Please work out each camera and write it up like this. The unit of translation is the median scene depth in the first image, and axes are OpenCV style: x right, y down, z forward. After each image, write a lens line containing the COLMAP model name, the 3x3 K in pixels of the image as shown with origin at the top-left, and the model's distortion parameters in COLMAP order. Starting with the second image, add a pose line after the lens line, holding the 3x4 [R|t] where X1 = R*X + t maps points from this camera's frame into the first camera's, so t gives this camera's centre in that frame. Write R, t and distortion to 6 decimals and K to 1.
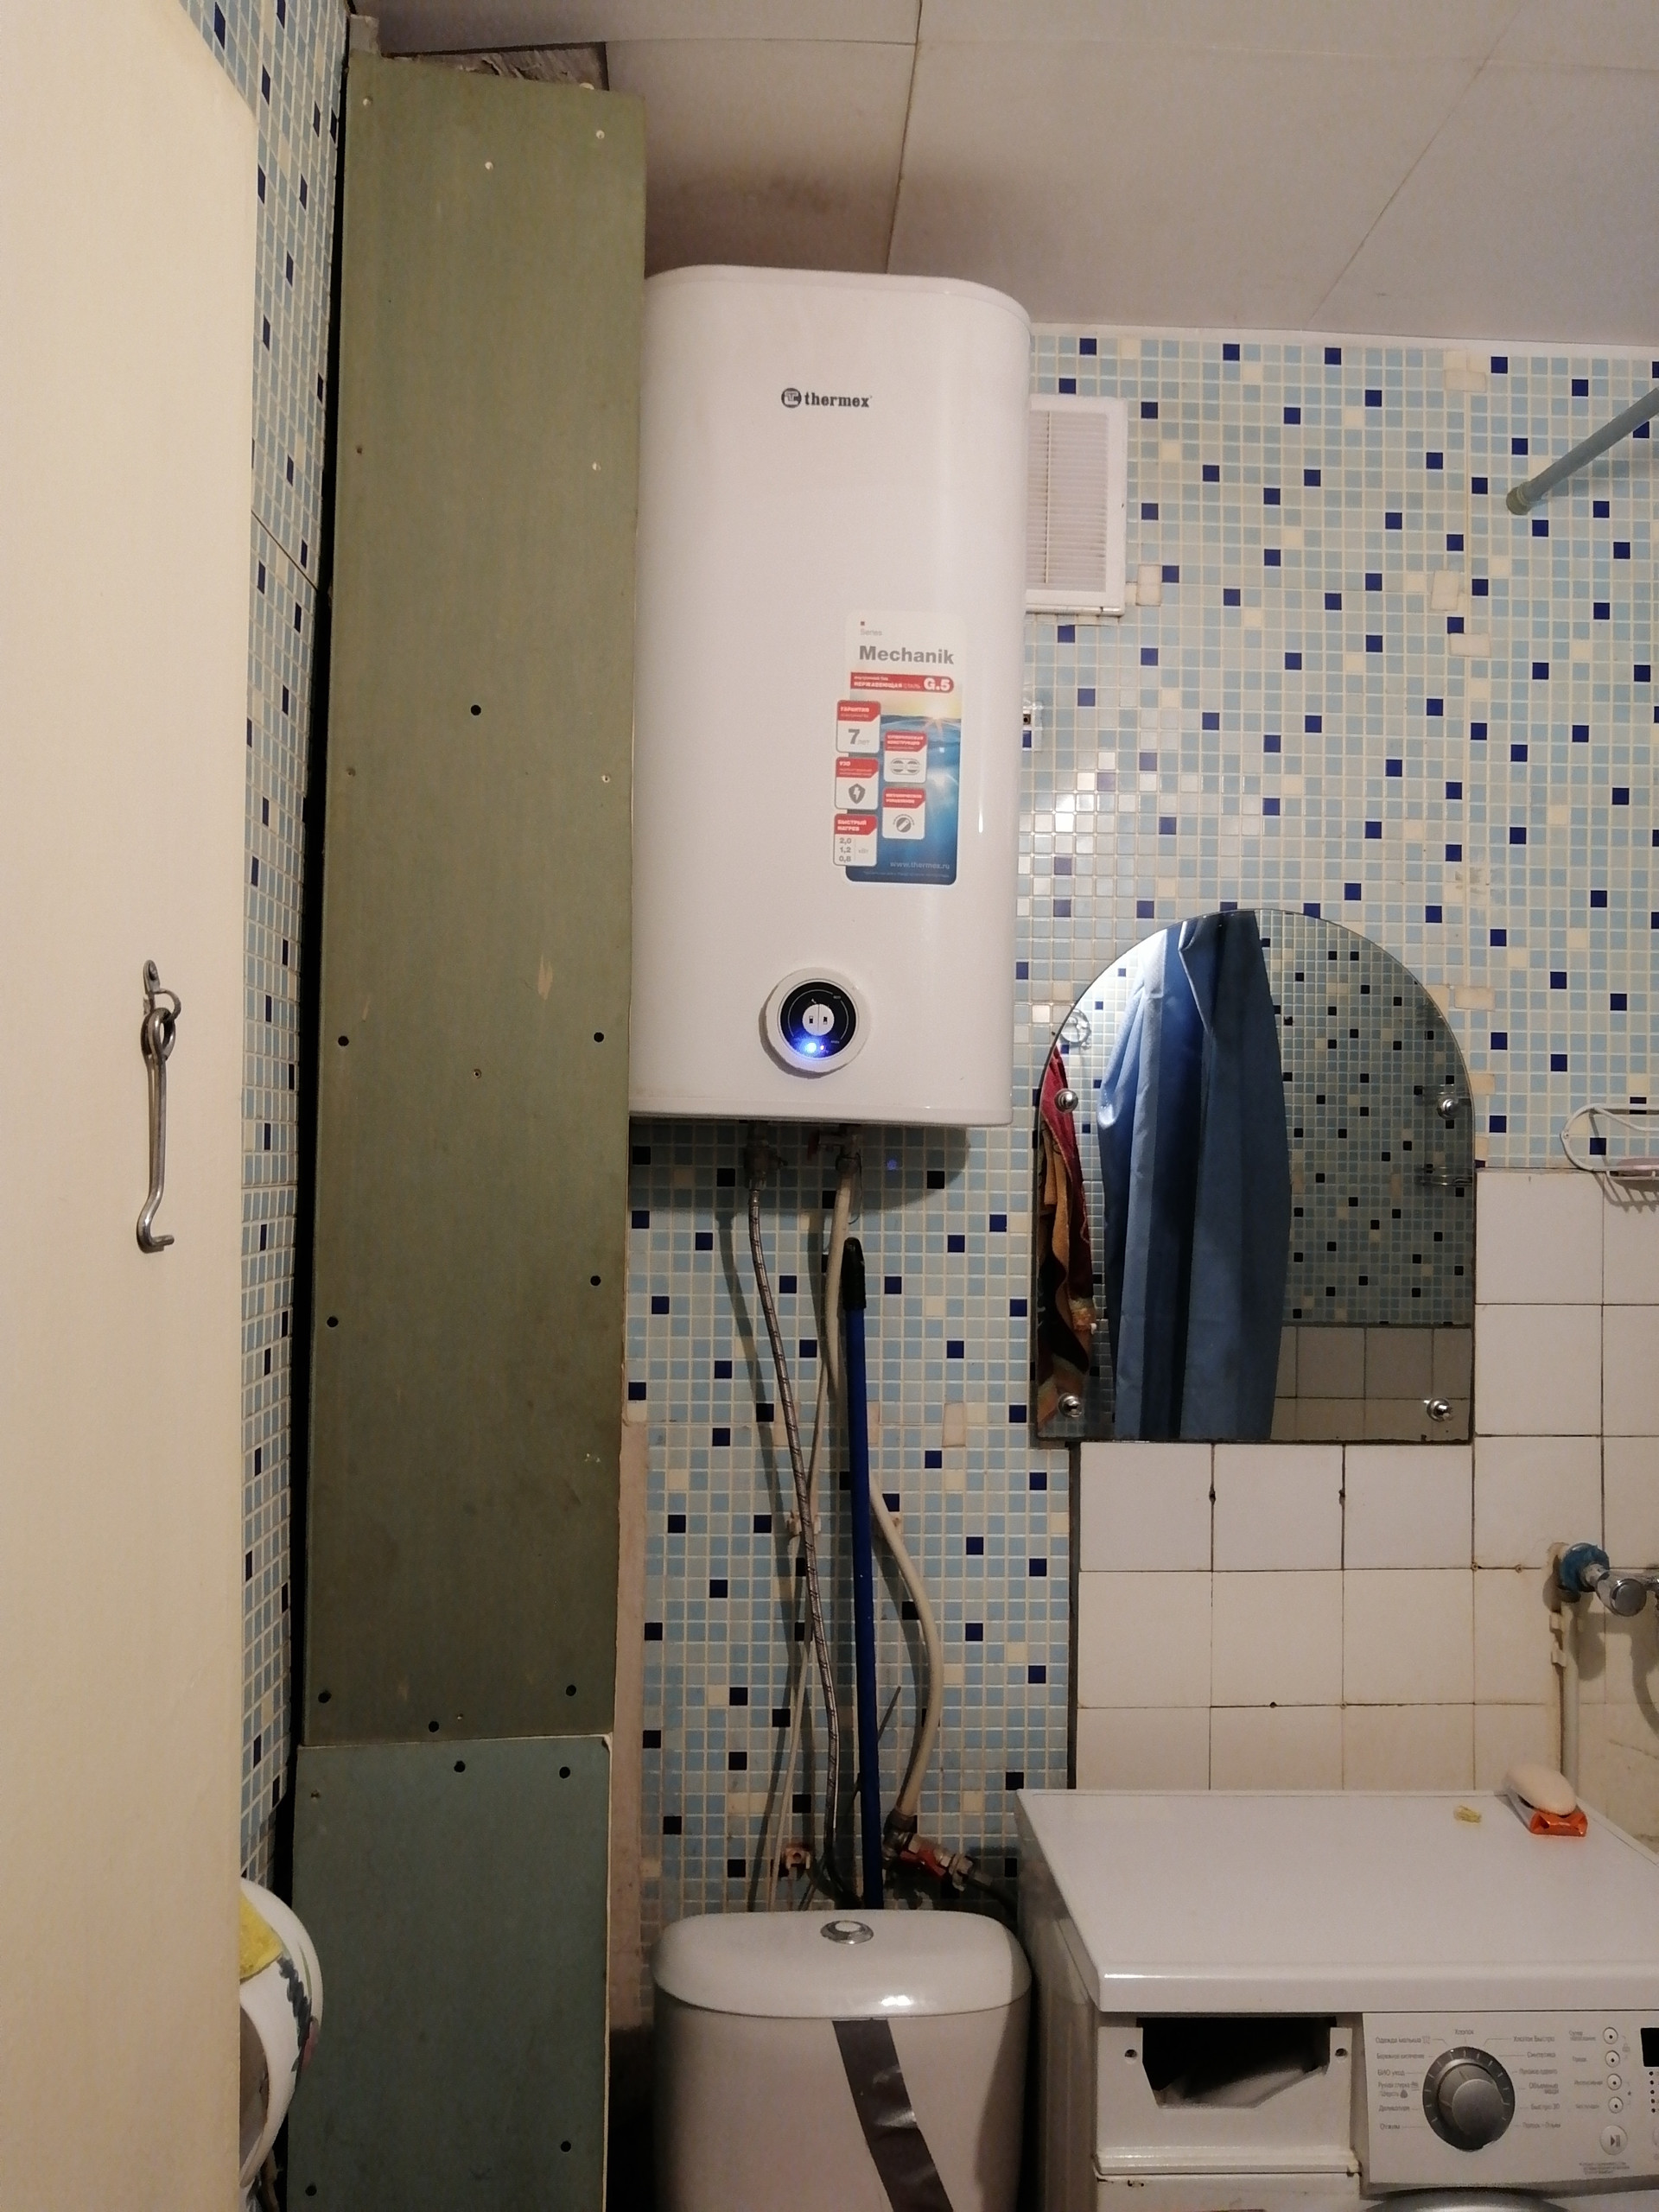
lens RADIAL K [[1730.3, 0, 817.6], [0, 1730.3, 1098.9], [0, 0, 1]] dist [-0.044645, 0.042565]
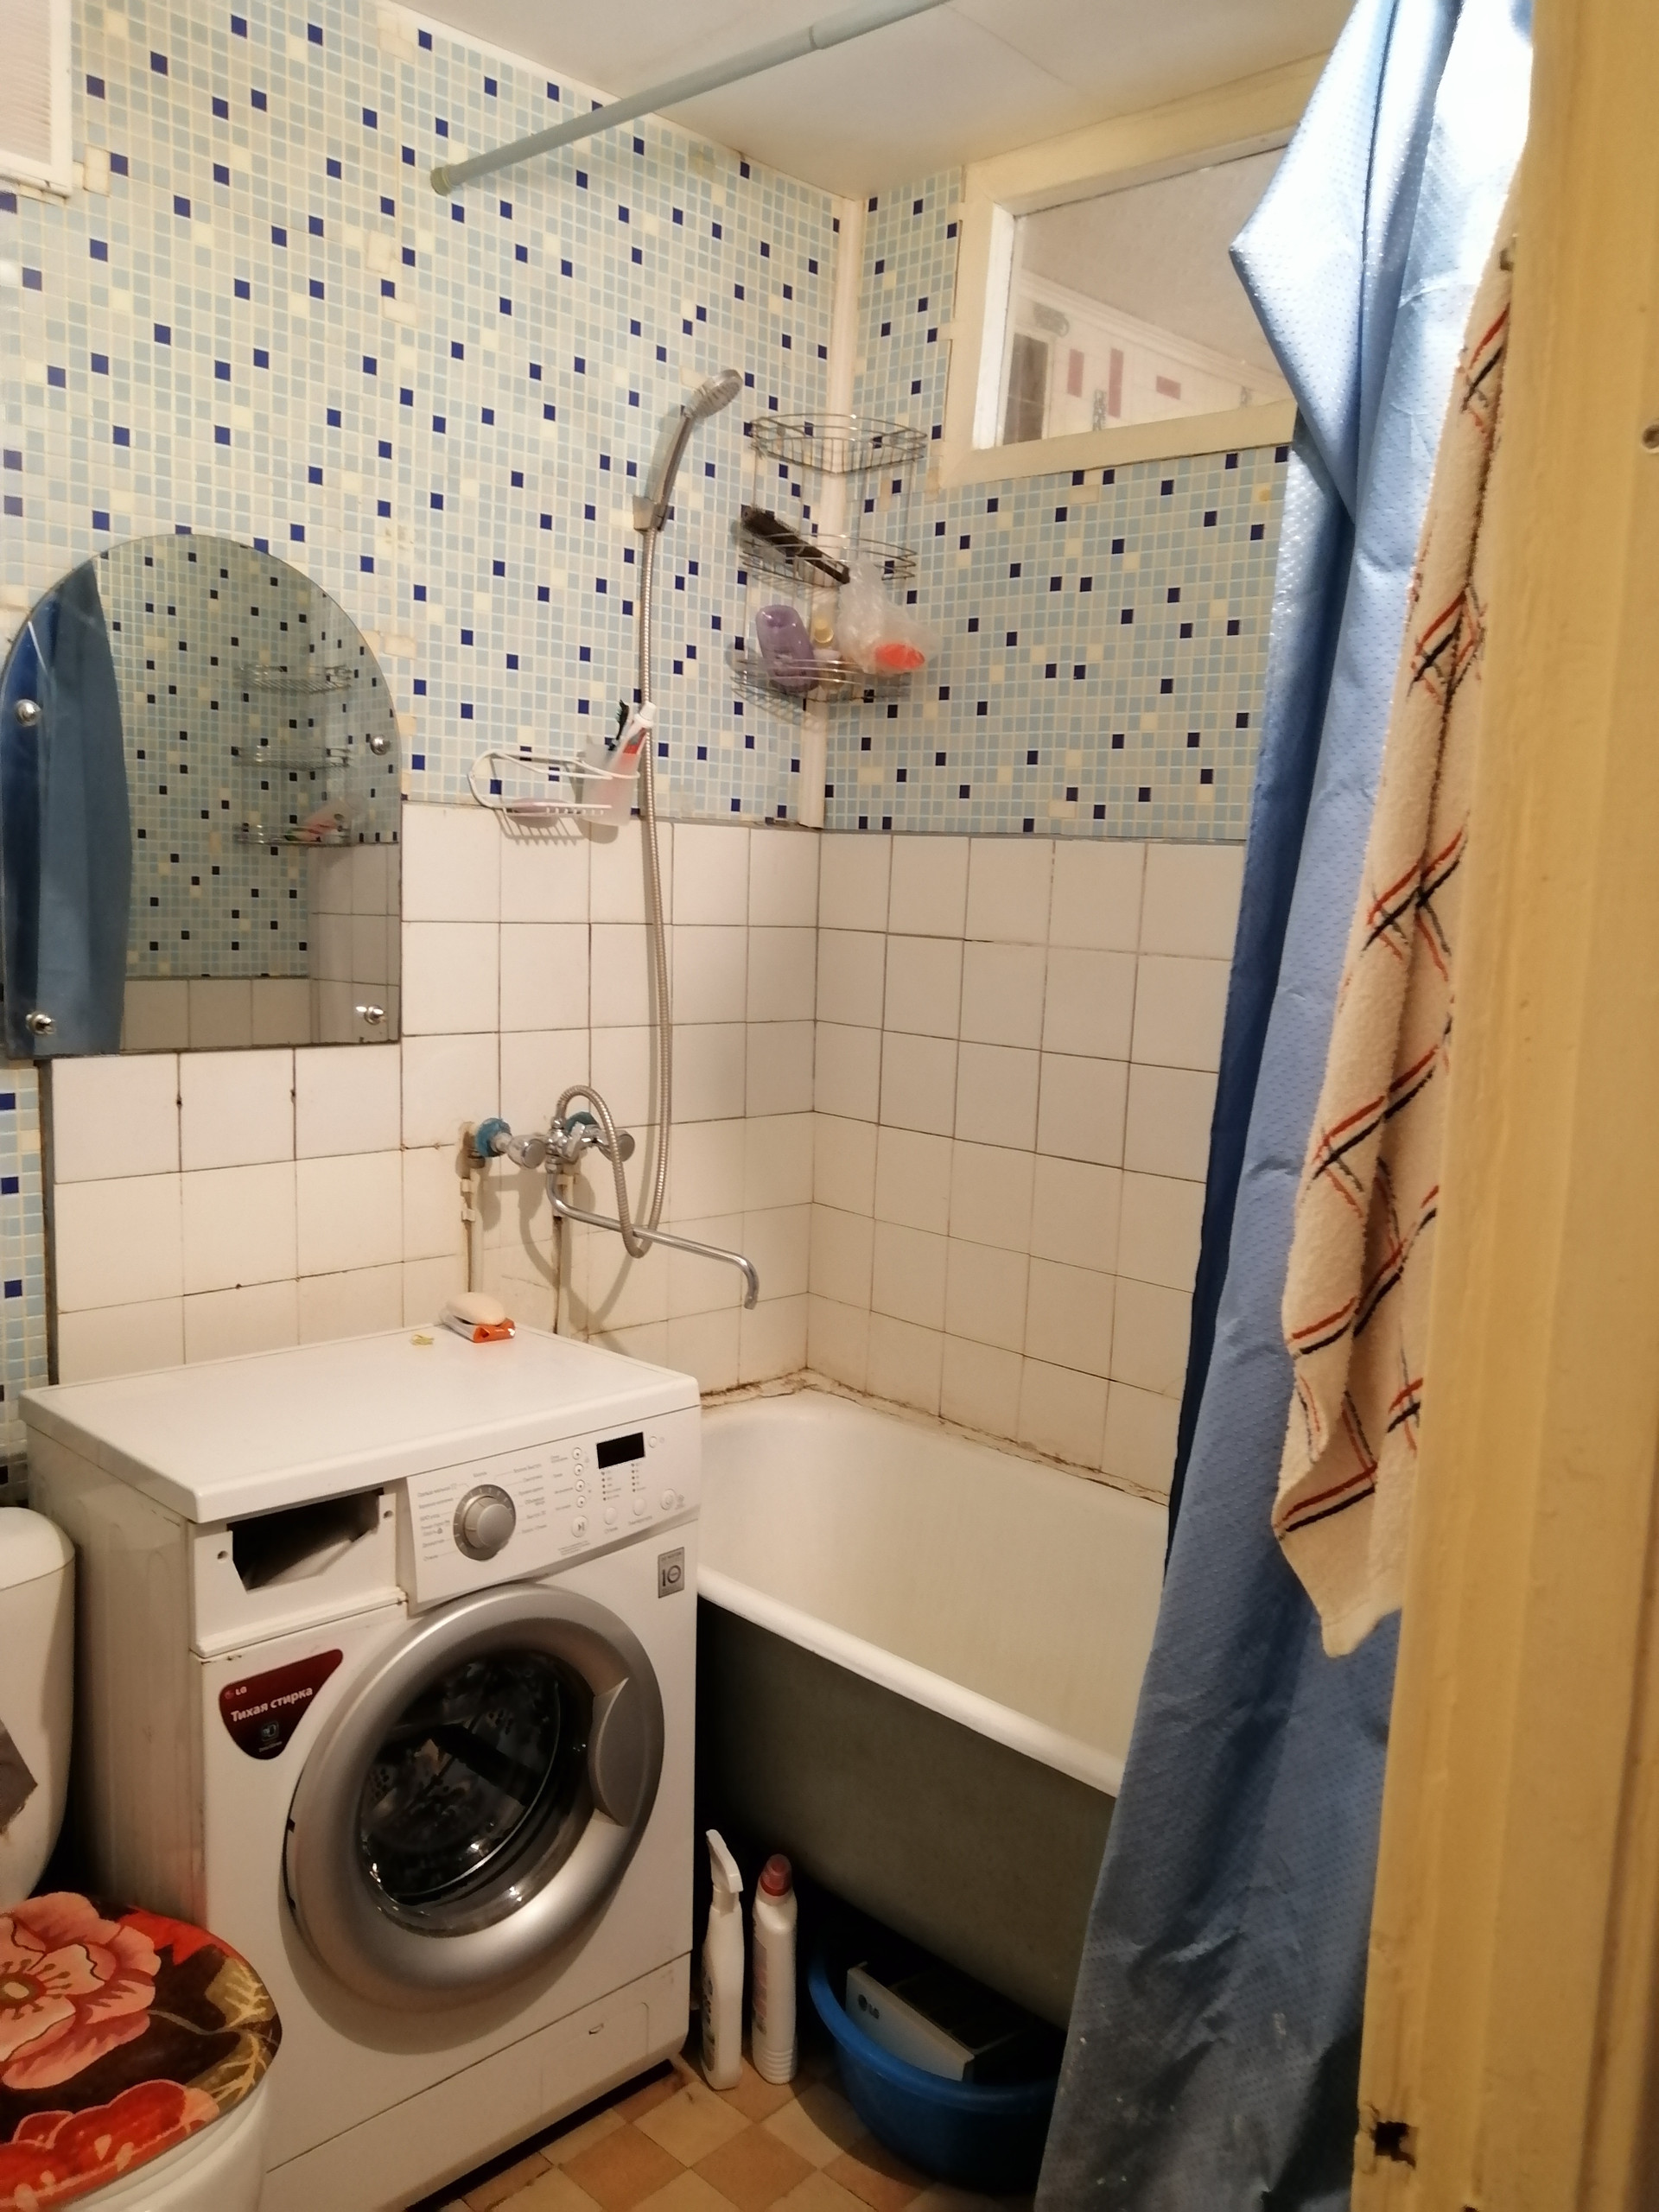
lens RADIAL K [[1730.3, 0, 817.6], [0, 1730.3, 1098.9], [0, 0, 1]] dist [-0.044645, 0.042565]
pose [[0.744184, -0.072034, 0.664080, -0.176301], [-0.046242, 0.986228, 0.158797, 0.040325], [-0.666373, -0.148883, 0.730603, -0.035267]]
